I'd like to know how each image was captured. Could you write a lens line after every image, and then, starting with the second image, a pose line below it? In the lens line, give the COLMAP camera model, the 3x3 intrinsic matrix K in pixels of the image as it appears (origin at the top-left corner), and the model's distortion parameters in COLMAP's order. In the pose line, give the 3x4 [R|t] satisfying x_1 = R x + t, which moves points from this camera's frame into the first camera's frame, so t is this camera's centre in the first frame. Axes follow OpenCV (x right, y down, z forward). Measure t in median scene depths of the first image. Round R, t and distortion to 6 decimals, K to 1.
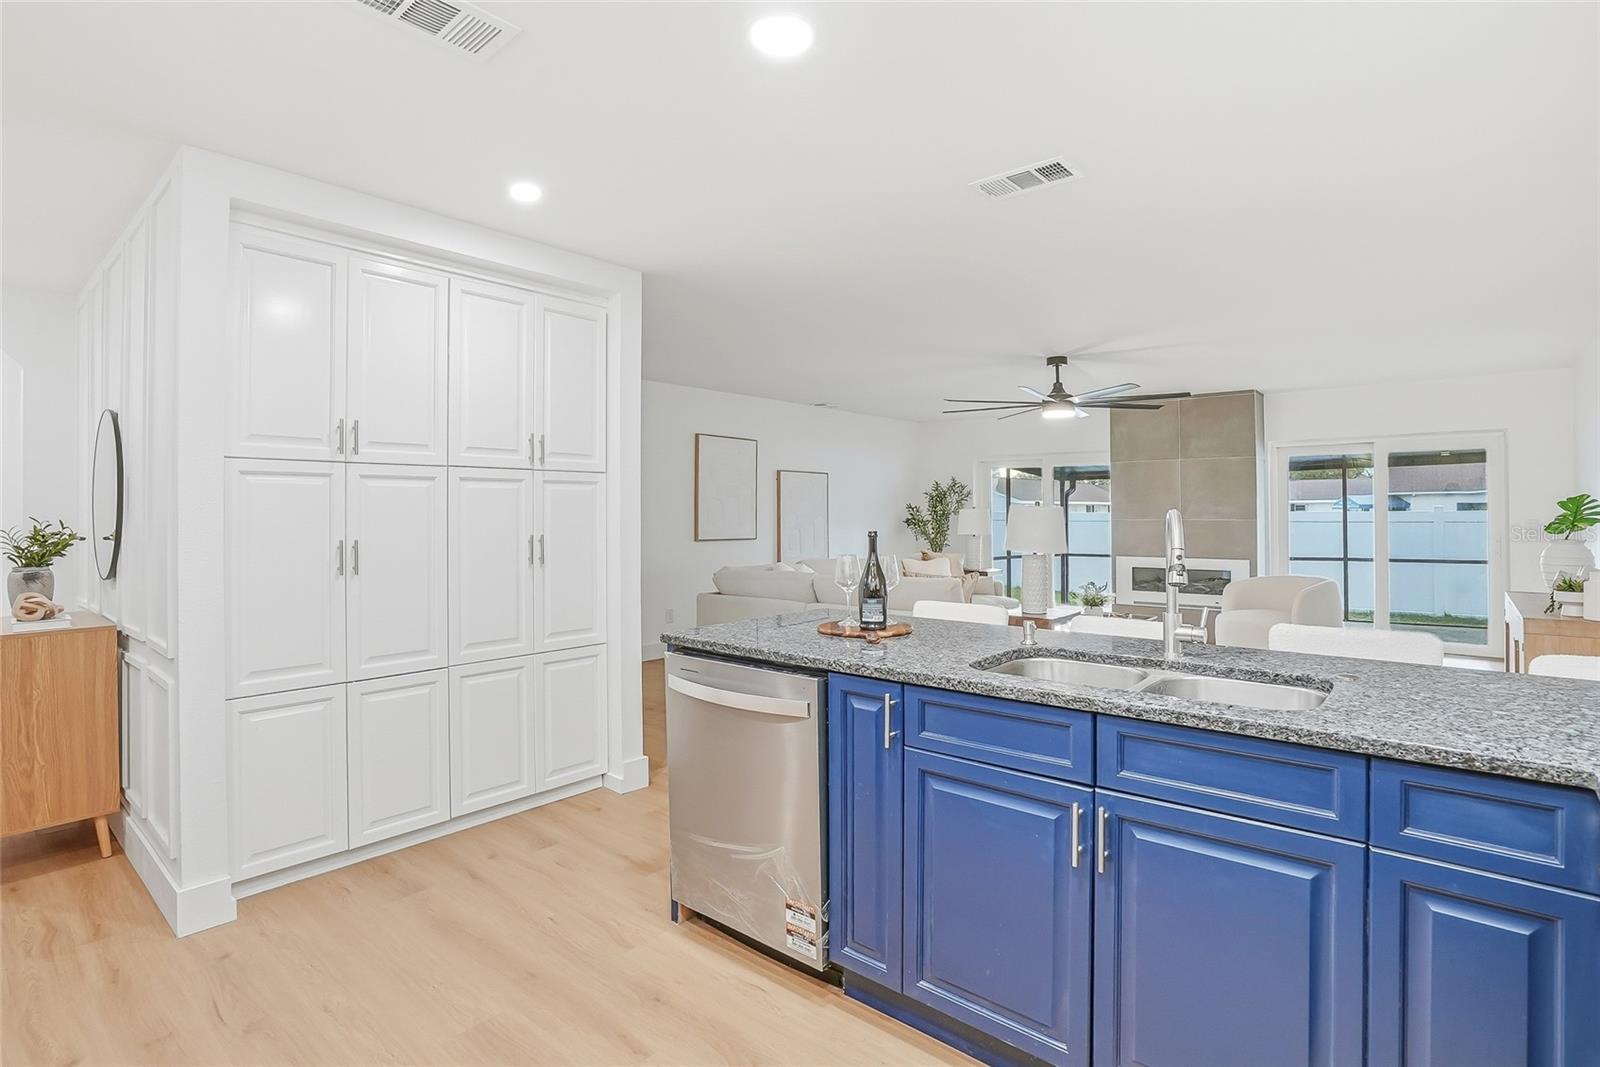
lens RADIAL K [[795.5, 0, 797.0], [0, 795.5, 511.5], [0, 0, 1]] dist [-0.050110, 0.022210]
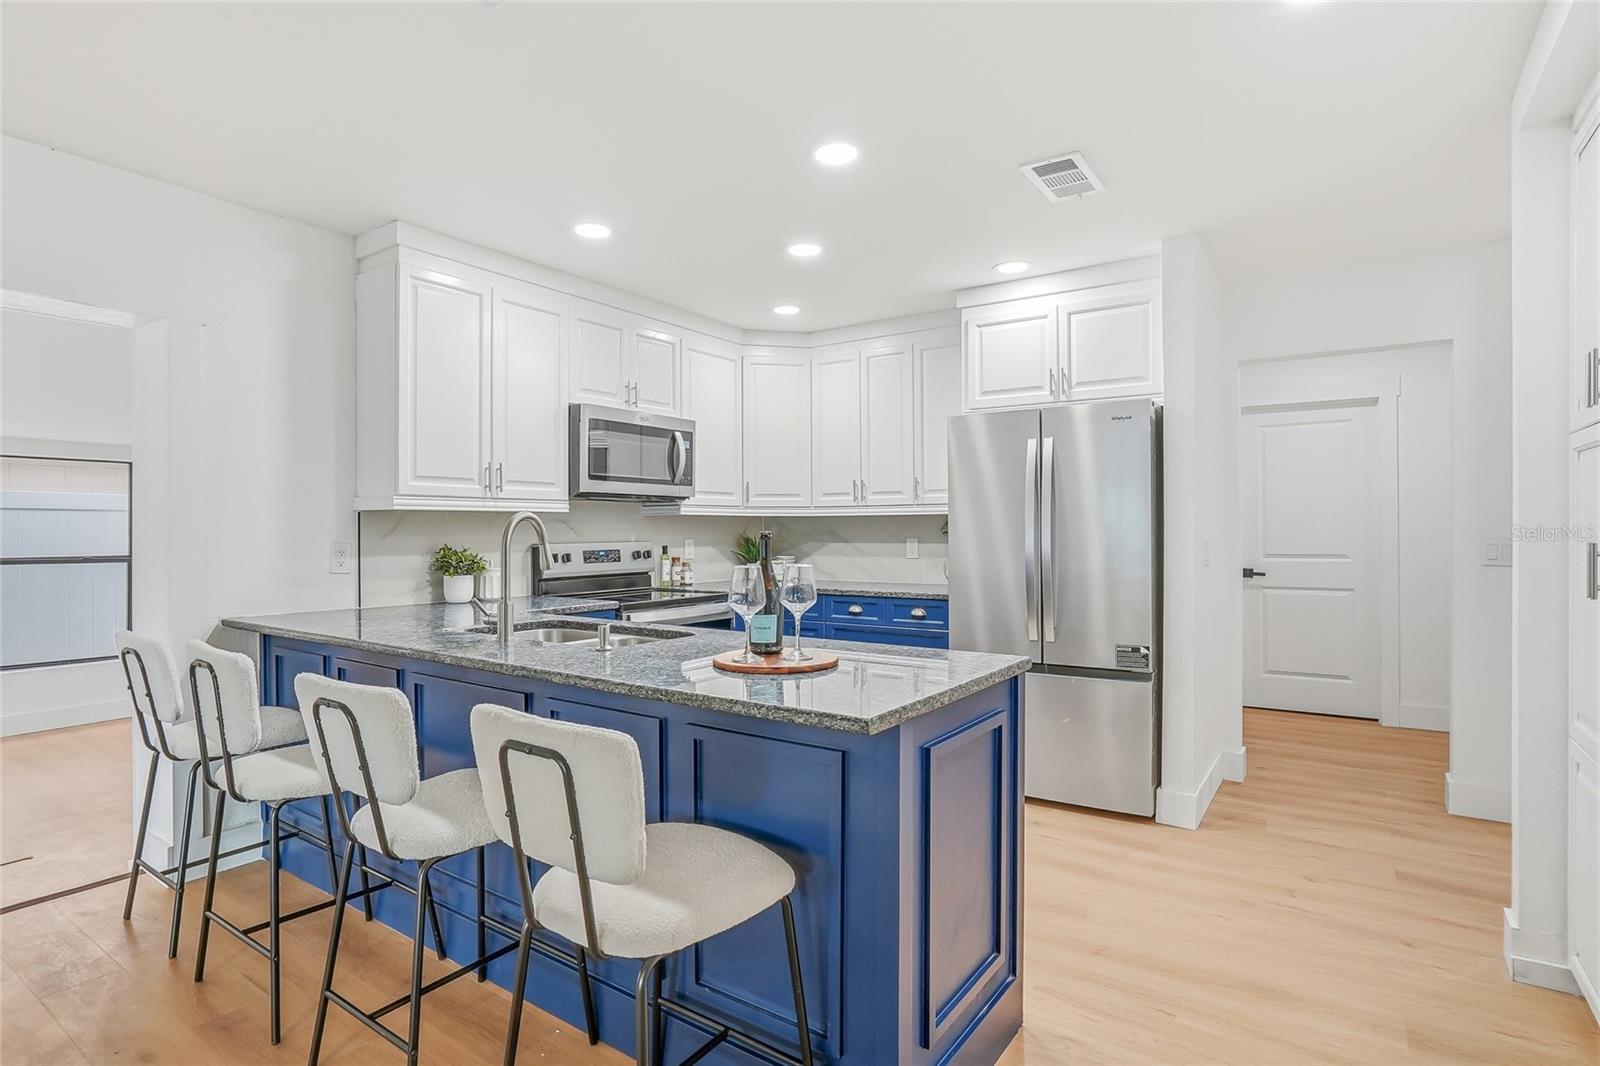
lens RADIAL K [[824.5, 0, 800.0], [0, 824.5, 533.0], [0, 0, 1]] dist [-0.024099, 0.000140]
pose [[-0.994427, 0.010870, -0.104866, 0.132483], [0.010869, 0.999941, 0.000583, 0.024964], [0.104866, -0.000560, -0.994486, 1.690608]]
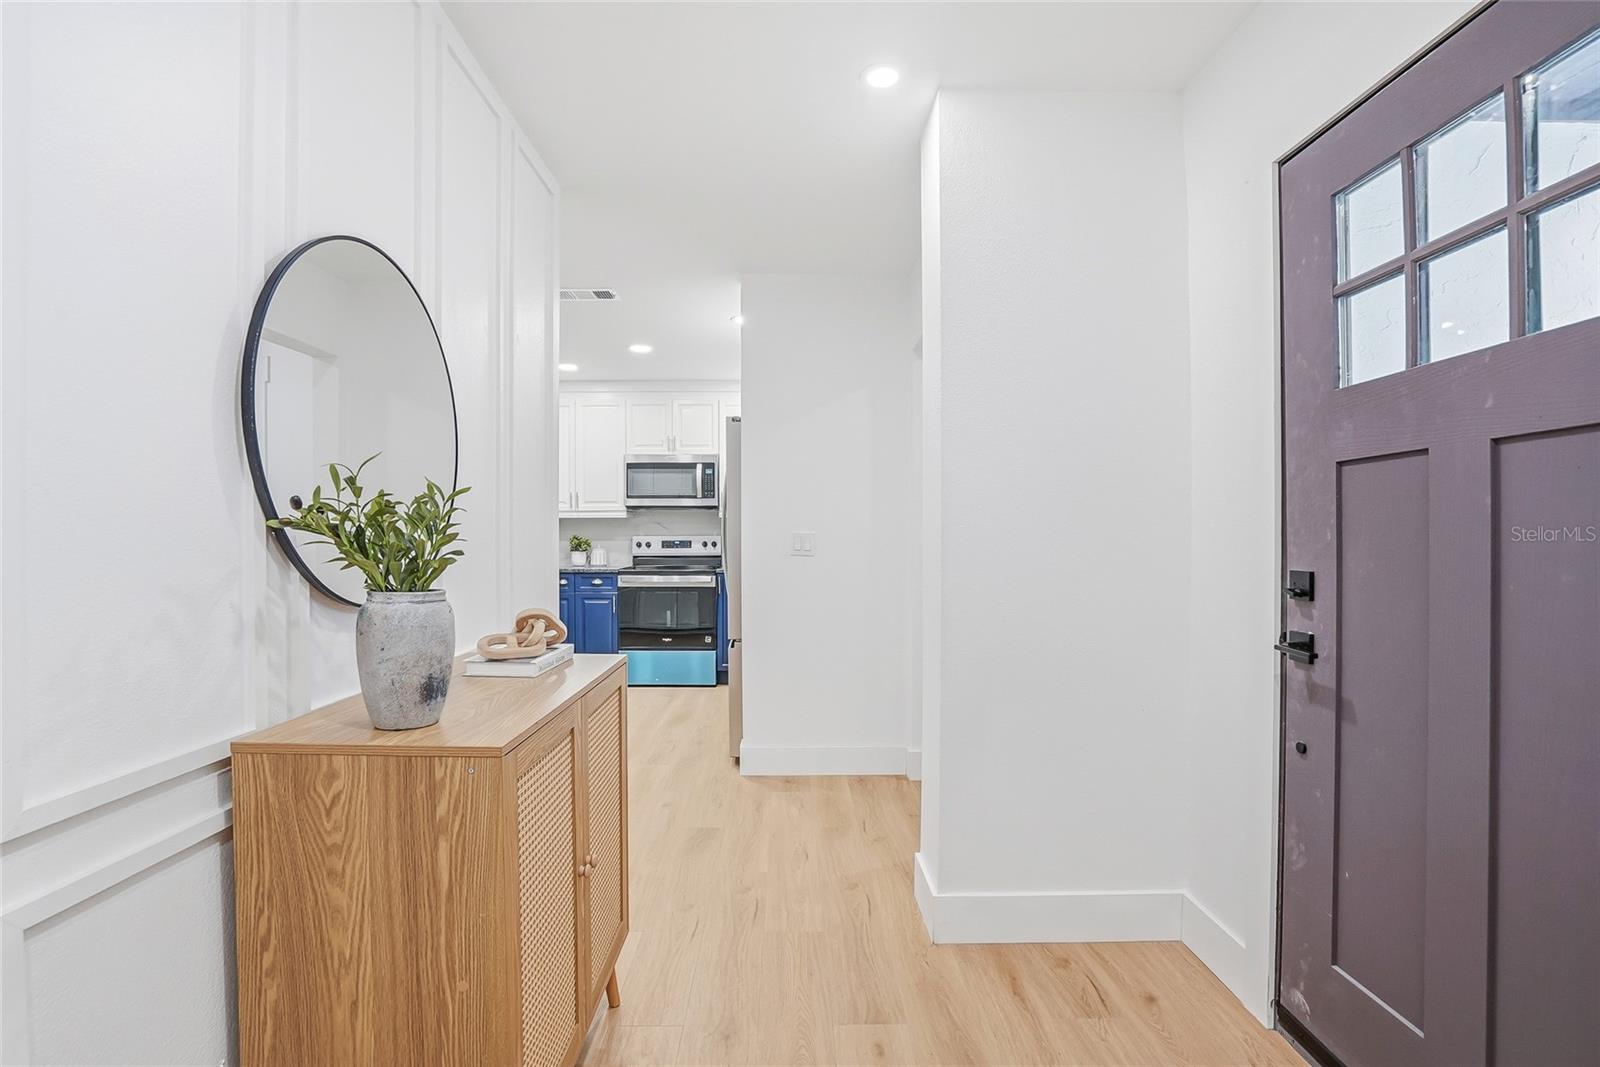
lens RADIAL K [[744.3, 0, 779.1], [0, 744.3, 541.7], [0, 0, 1]] dist [-0.037498, -0.000129]
pose [[-0.646521, 0.005905, 0.762874, -1.689120], [0.003235, 0.999982, -0.004999, 0.072566], [-0.762890, -0.000764, -0.646528, 1.319382]]
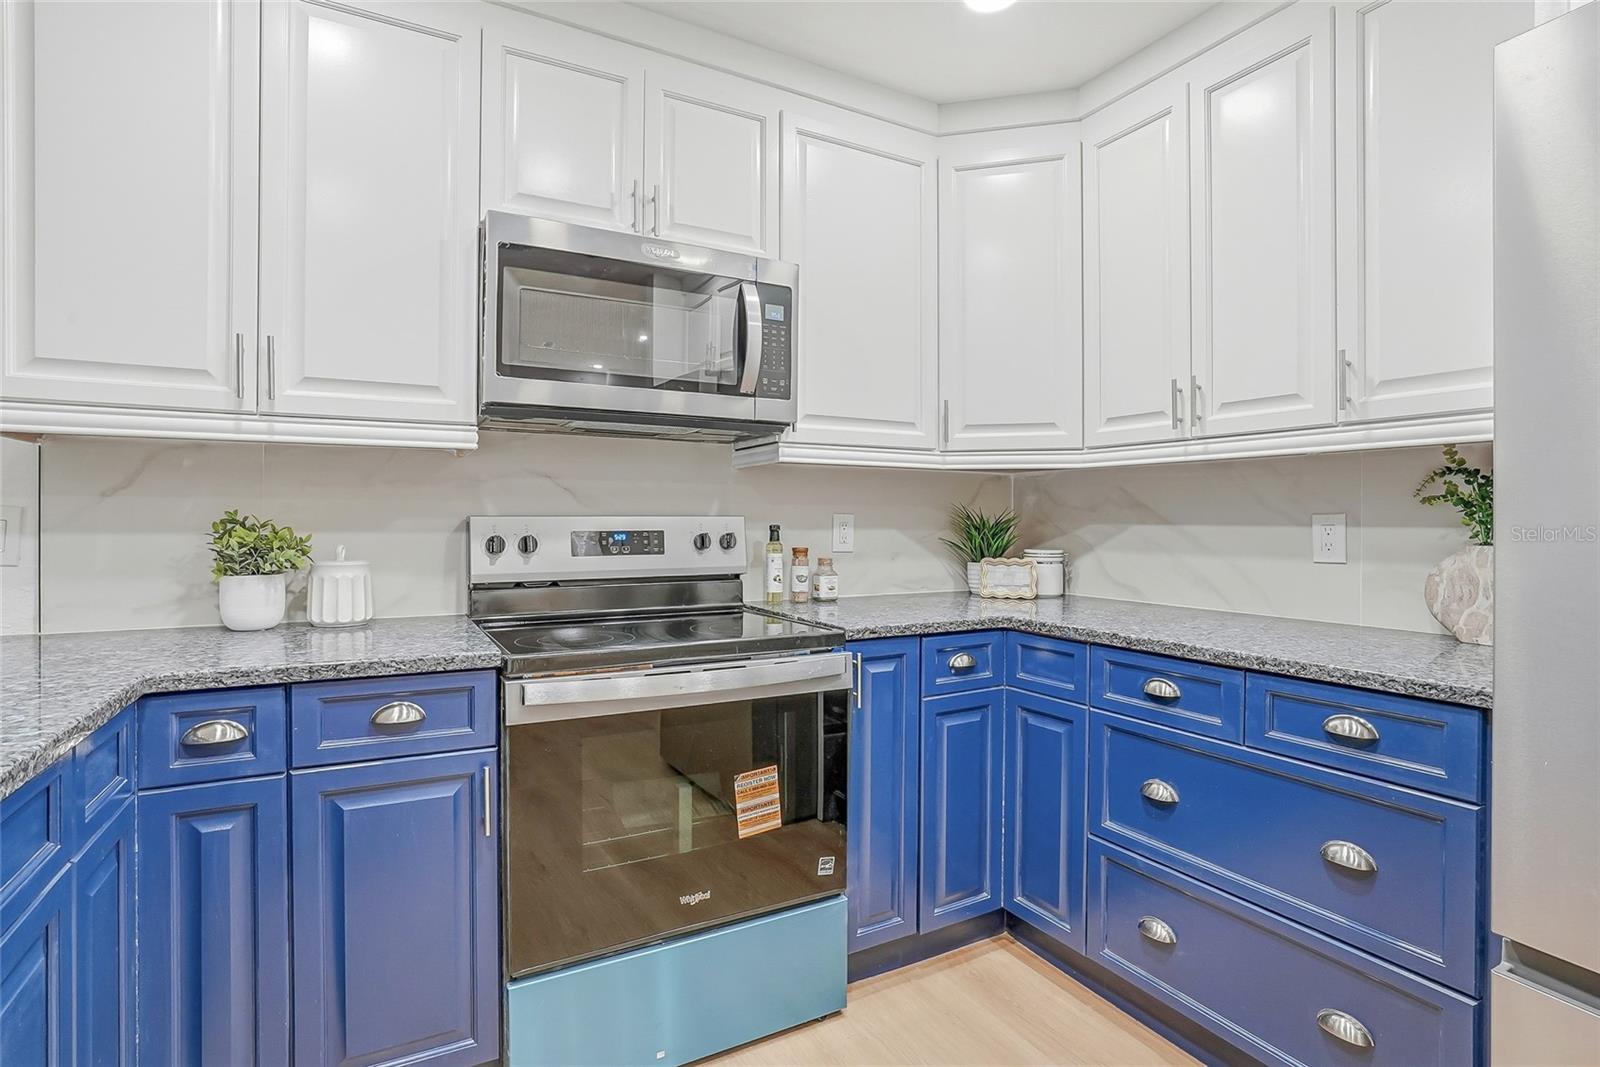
lens RADIAL K [[785.2, 0, 799.4], [0, 785.2, 523.9], [0, 0, 1]] dist [-0.056928, 0.026596]
pose [[-0.938125, 0.001903, 0.346293, -0.099200], [0.002018, 0.999998, -0.000028, 0.048723], [-0.346292, 0.000673, -0.938126, 0.711142]]
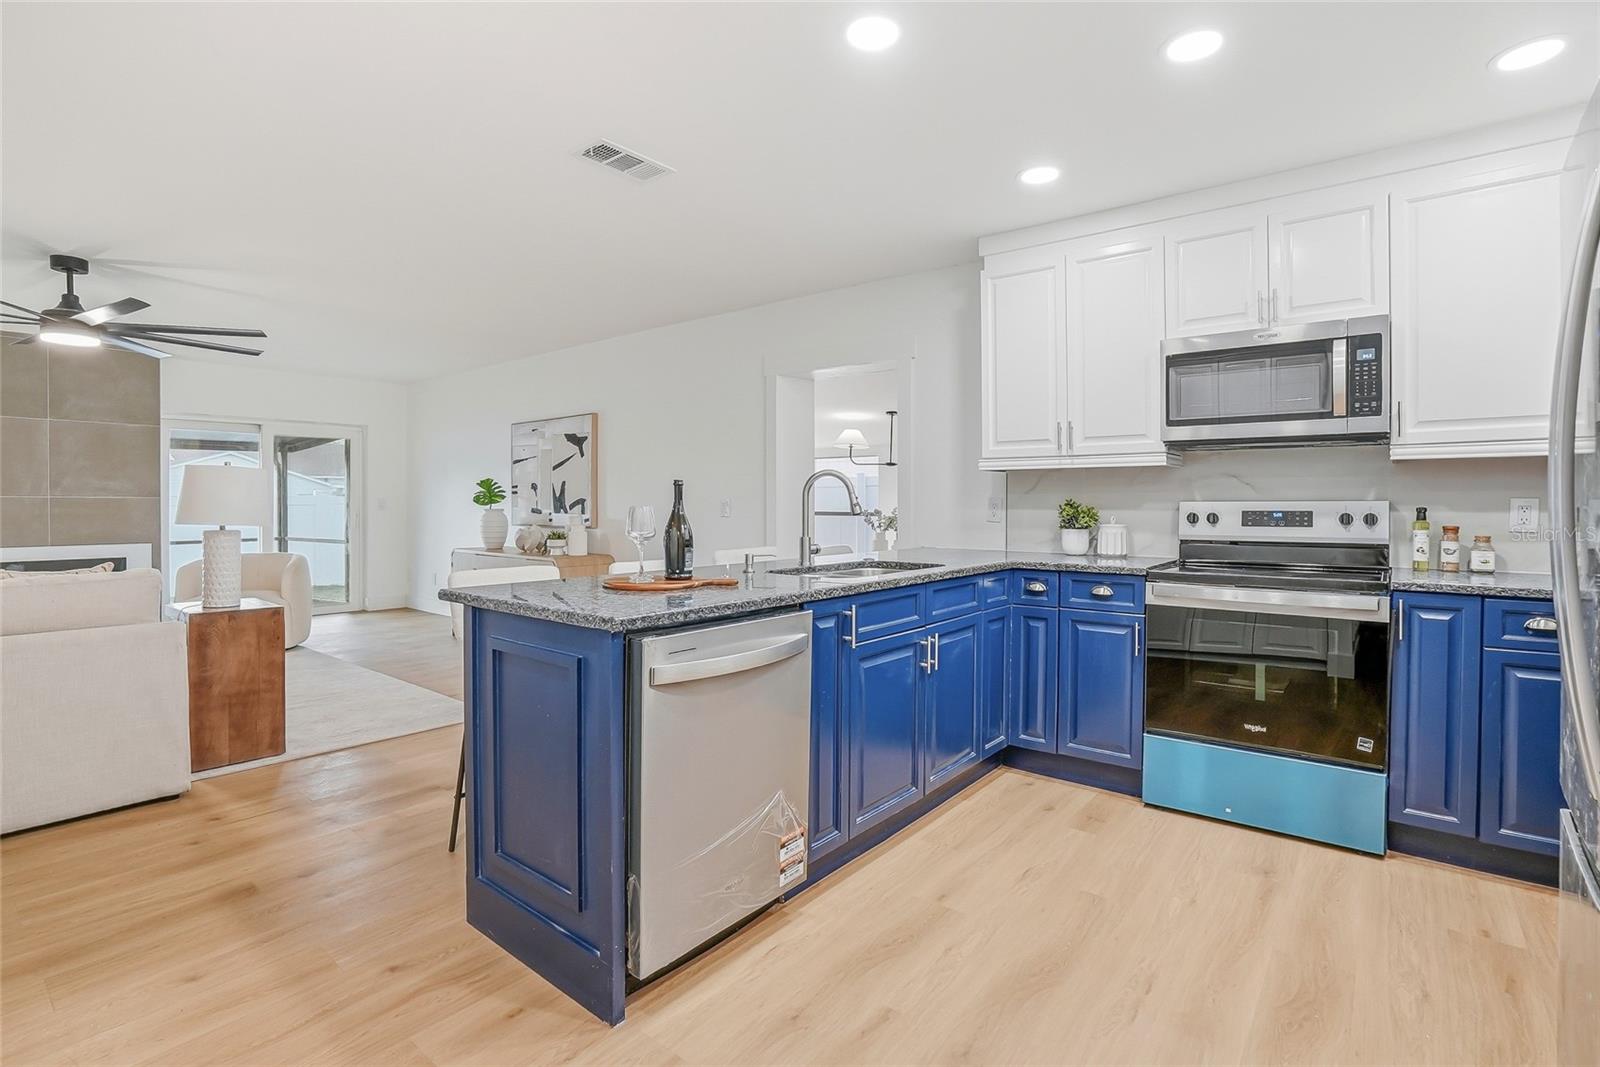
lens RADIAL K [[758.9, 0, 815.9], [0, 758.9, 521.1], [0, 0, 1]] dist [-0.056171, 0.029645]
pose [[-0.054631, -0.017744, 0.998349, -0.772274], [-0.002908, 0.999841, 0.017612, 0.053393], [-0.998502, -0.001941, -0.054674, 0.803972]]
